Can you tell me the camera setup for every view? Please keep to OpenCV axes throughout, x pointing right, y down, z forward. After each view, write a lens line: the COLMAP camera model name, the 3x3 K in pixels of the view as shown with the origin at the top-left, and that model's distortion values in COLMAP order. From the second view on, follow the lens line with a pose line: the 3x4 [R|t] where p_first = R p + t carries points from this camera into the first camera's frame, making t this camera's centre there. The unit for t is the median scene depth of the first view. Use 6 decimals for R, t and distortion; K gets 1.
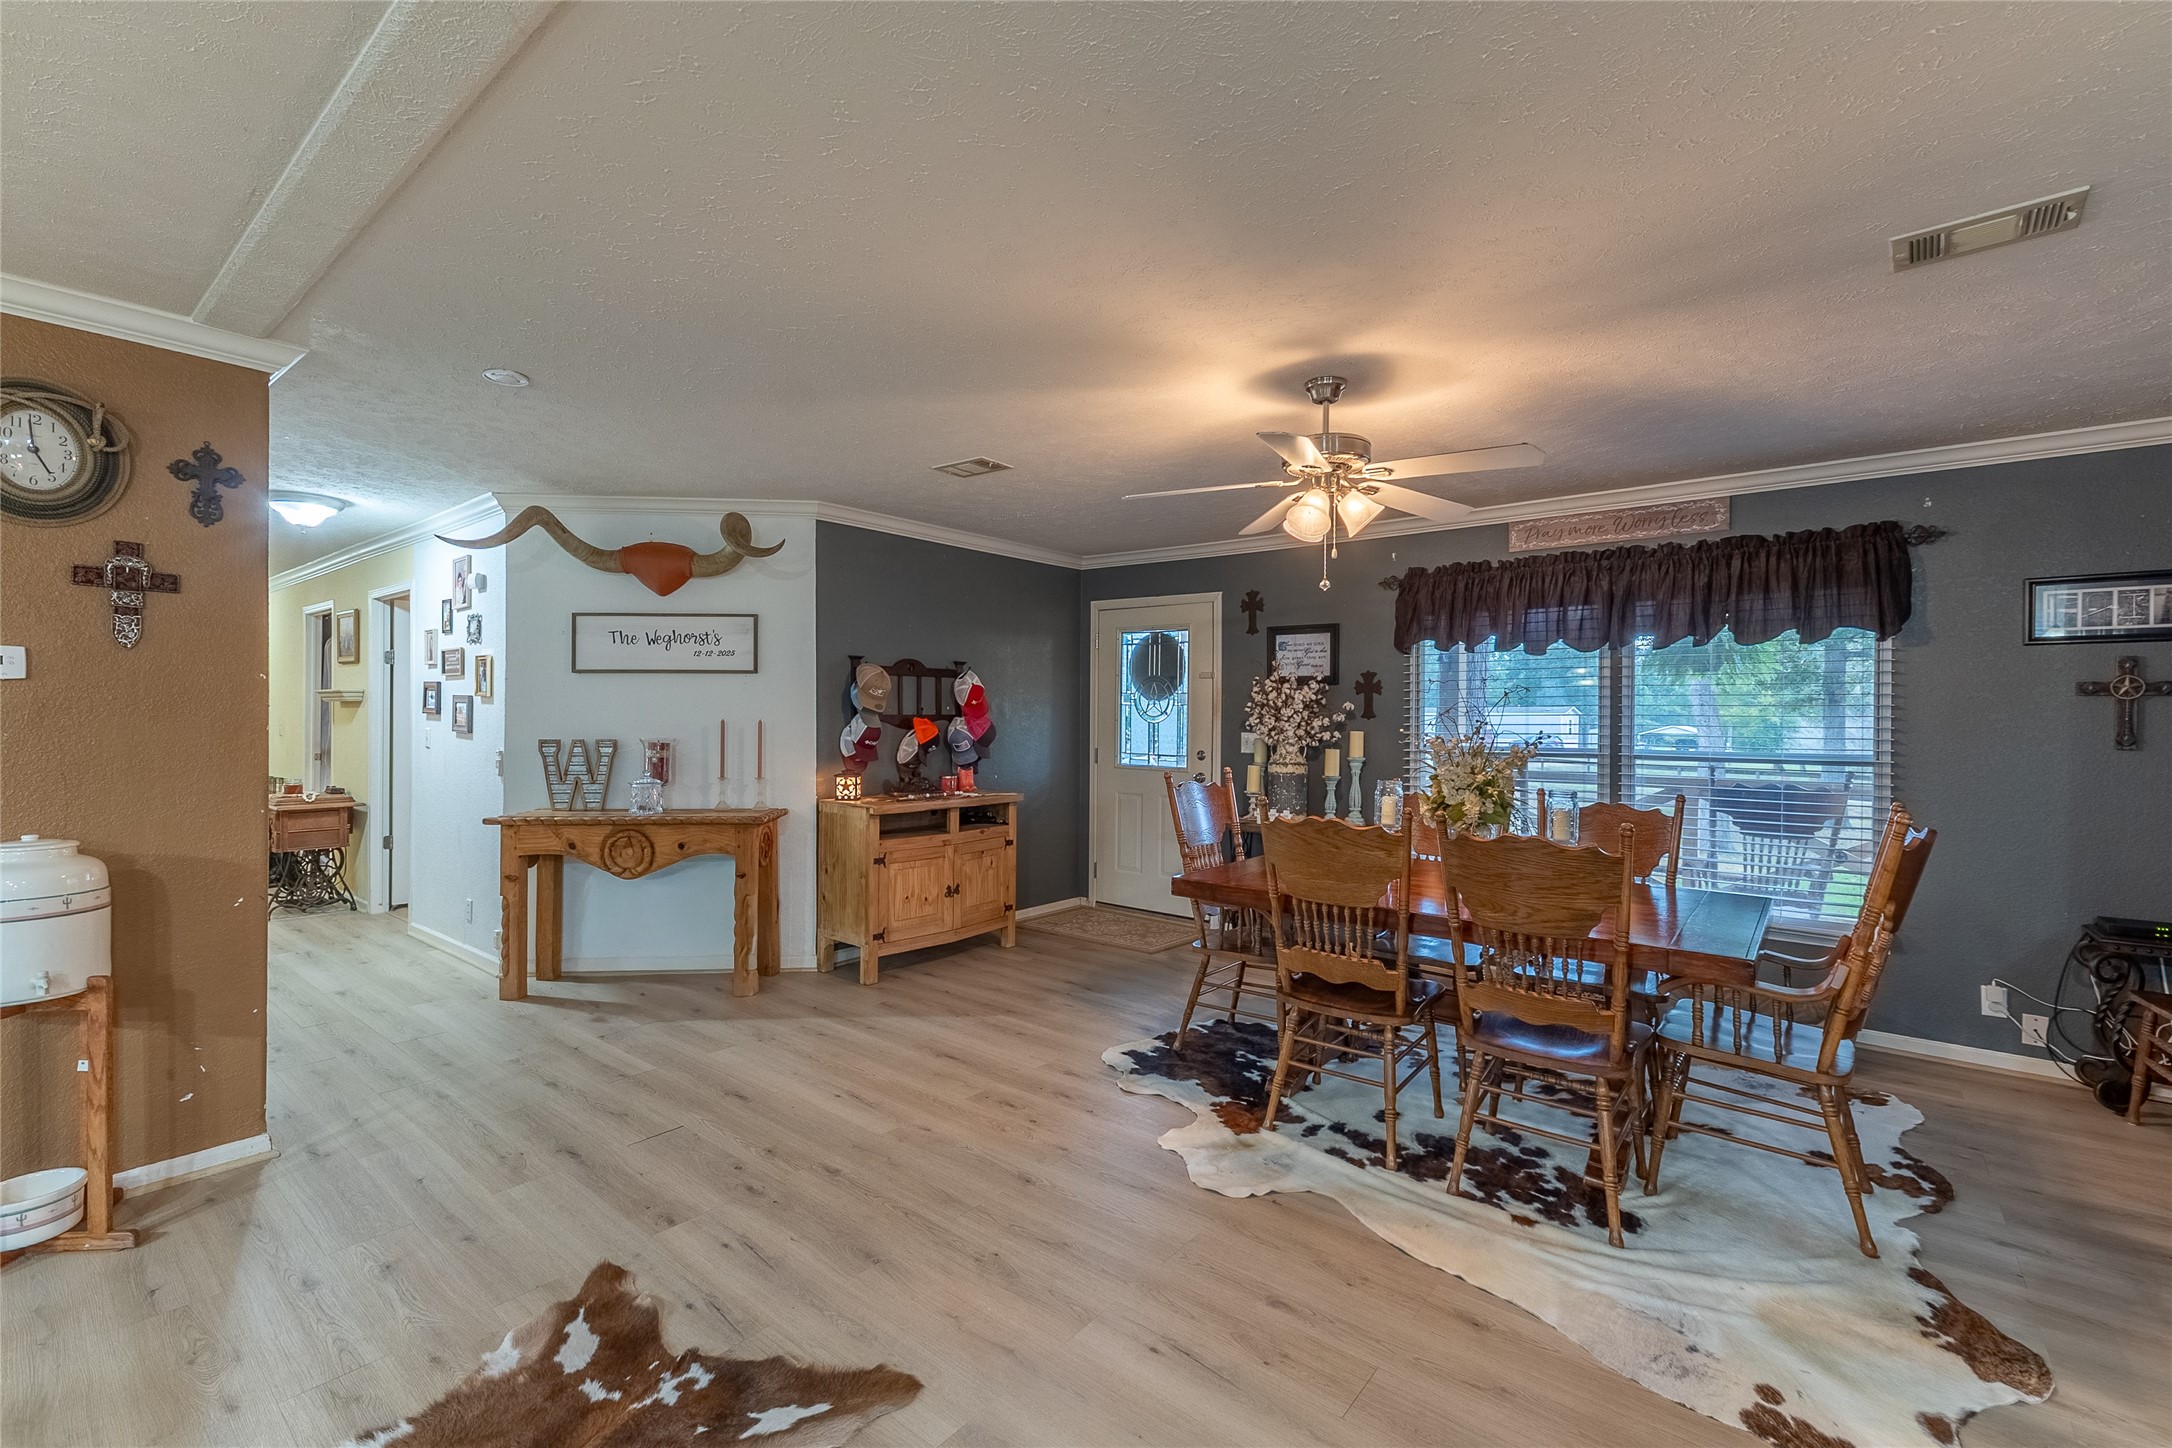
lens RADIAL K [[927.0, 0, 1084.6], [0, 927.0, 718.3], [0, 0, 1]] dist [0.003450, 0.000332]
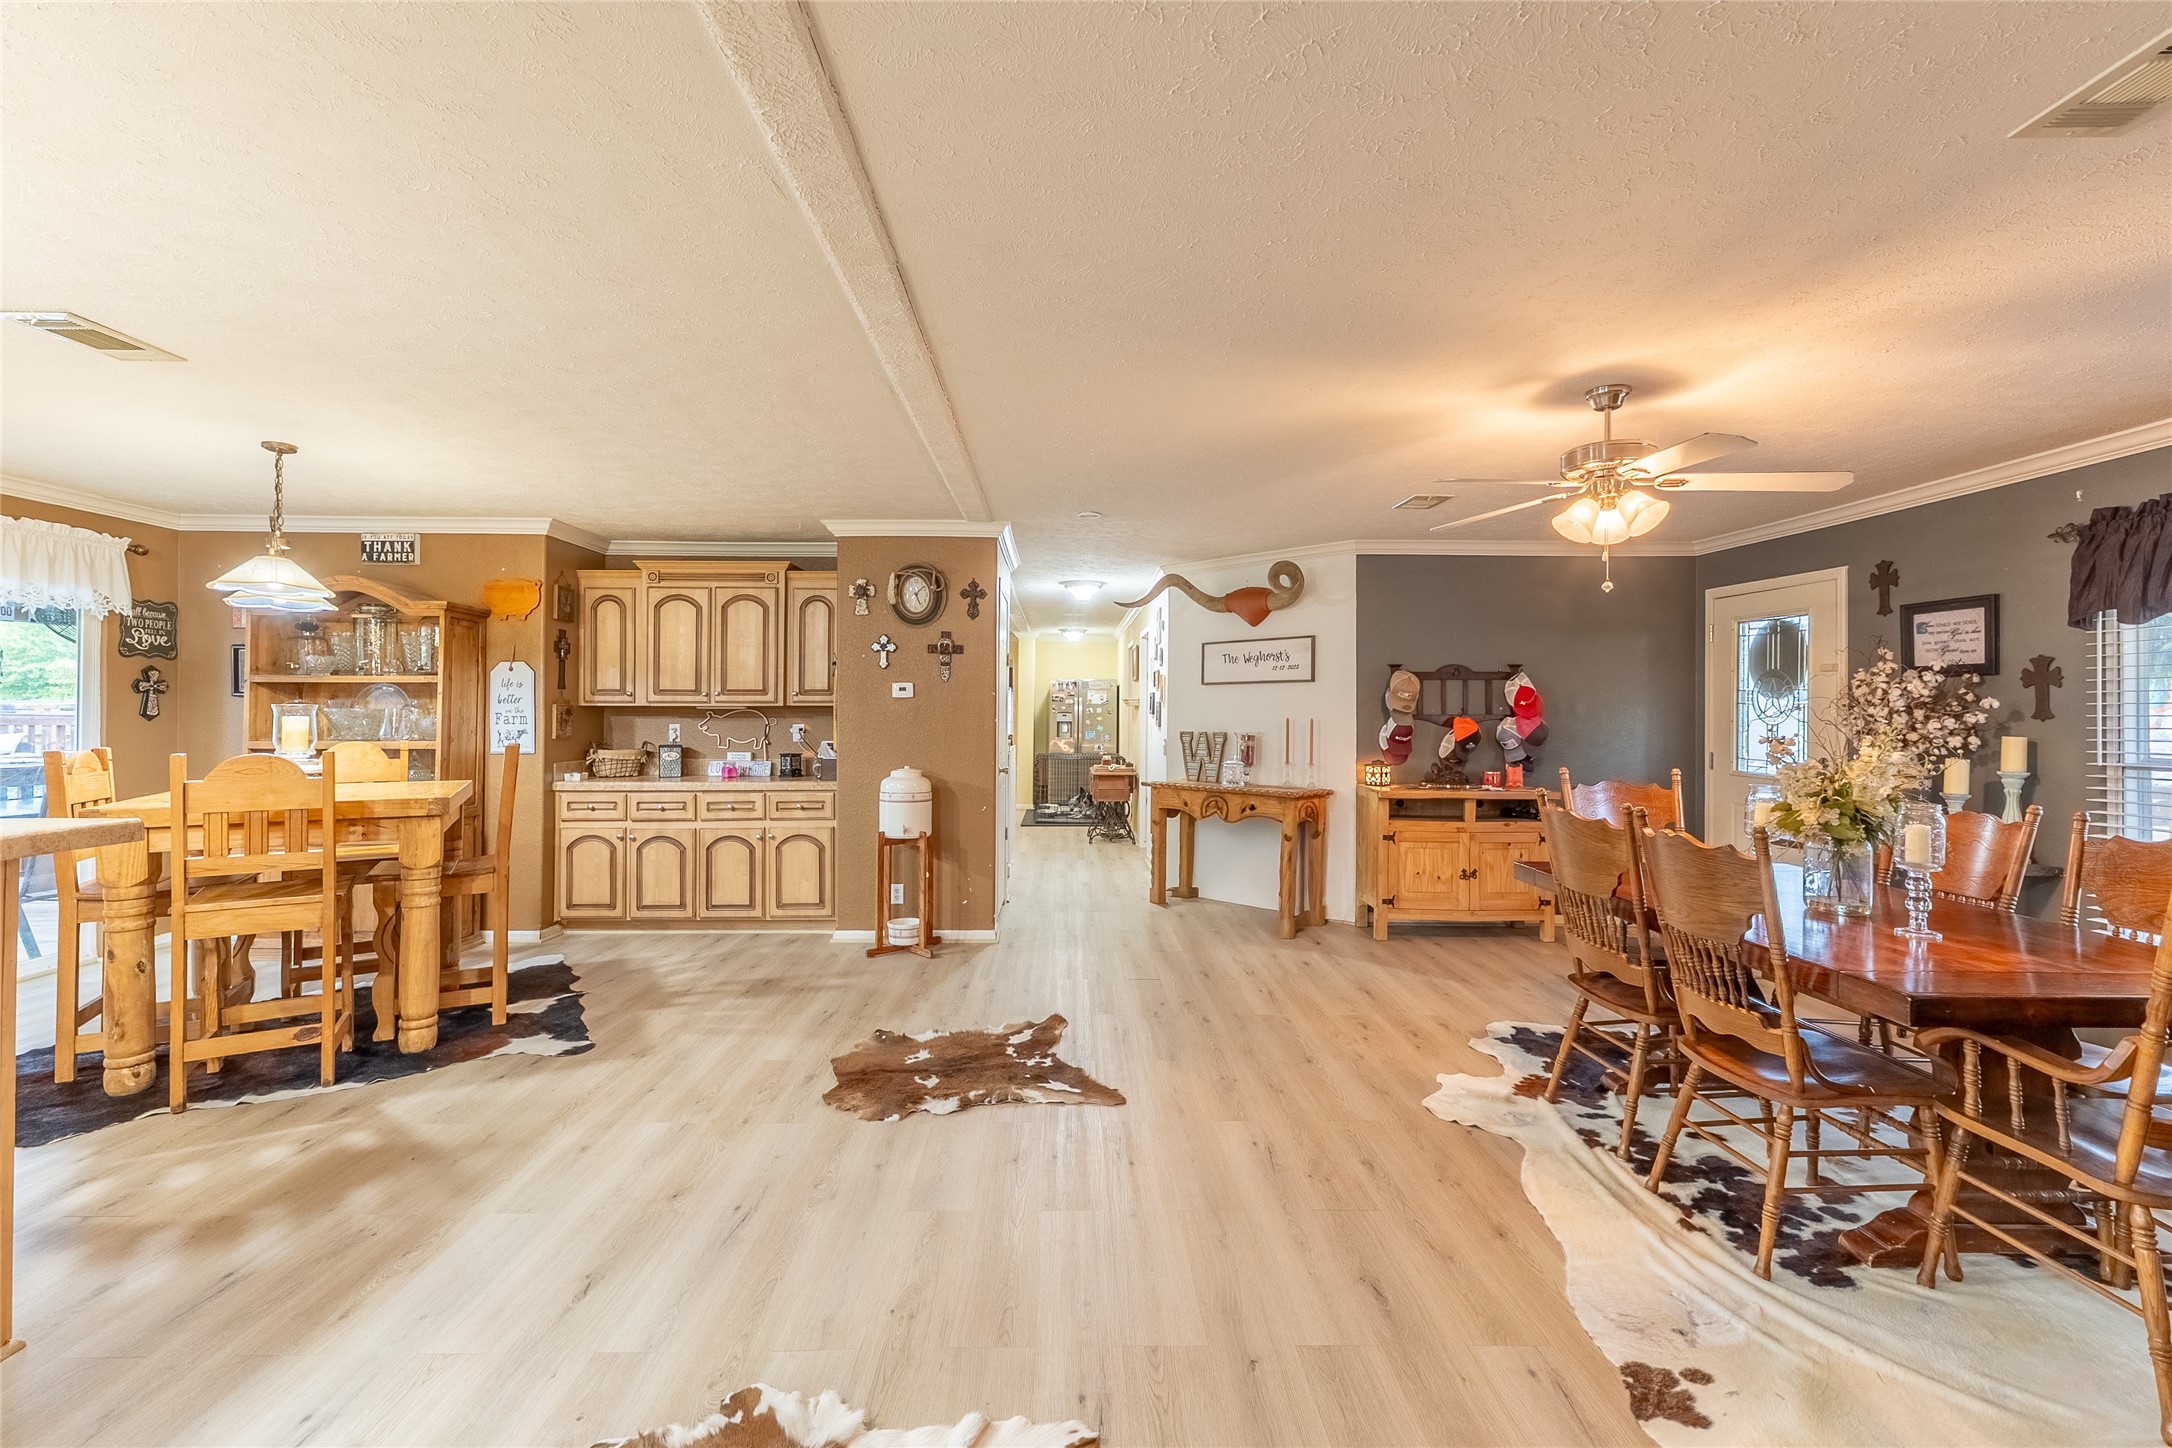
lens RADIAL K [[932.0, 0, 1076.8], [0, 932.0, 703.7], [0, 0, 1]] dist [0.008333, 0.000463]
pose [[0.645438, -0.008980, -0.763760, 0.426662], [-0.005104, 0.999858, -0.016069, 0.003812], [0.763795, 0.014270, 0.645301, -0.074676]]
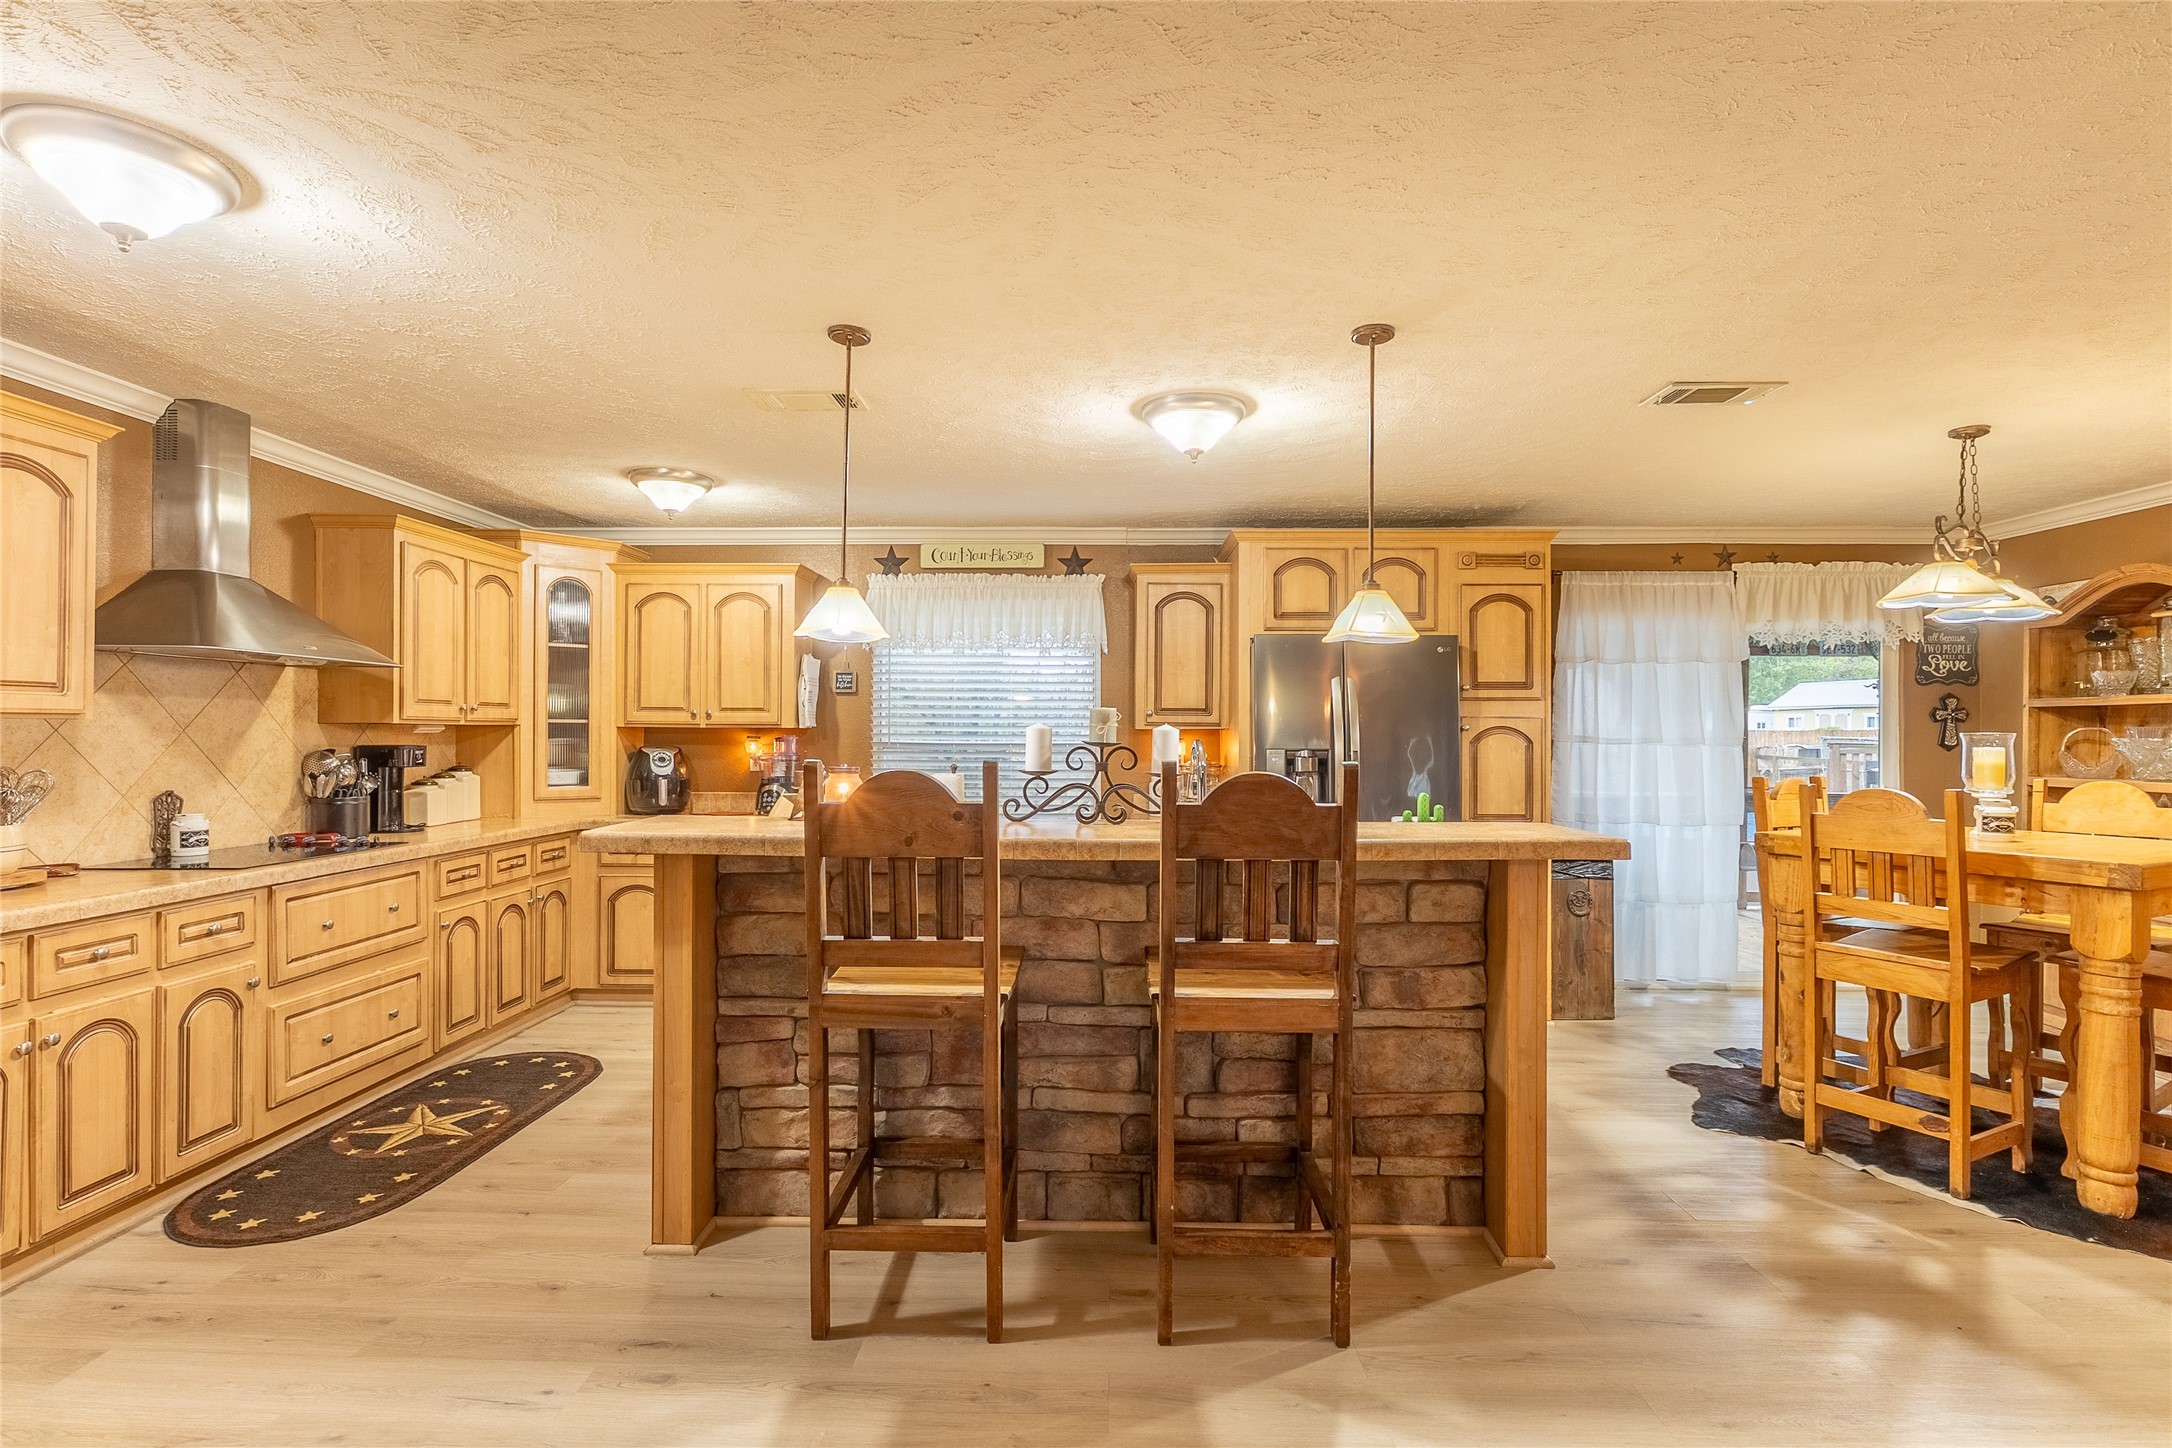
lens RADIAL K [[1037.7, 0, 1086.0], [0, 1037.7, 724.0], [0, 0, 1]] dist [-0.002501, 0.000565]
pose [[-0.787104, -0.013939, -0.616663, 0.344005], [-0.011731, 0.999902, -0.007629, 0.001397], [0.616709, 0.001229, -0.787190, 0.126666]]
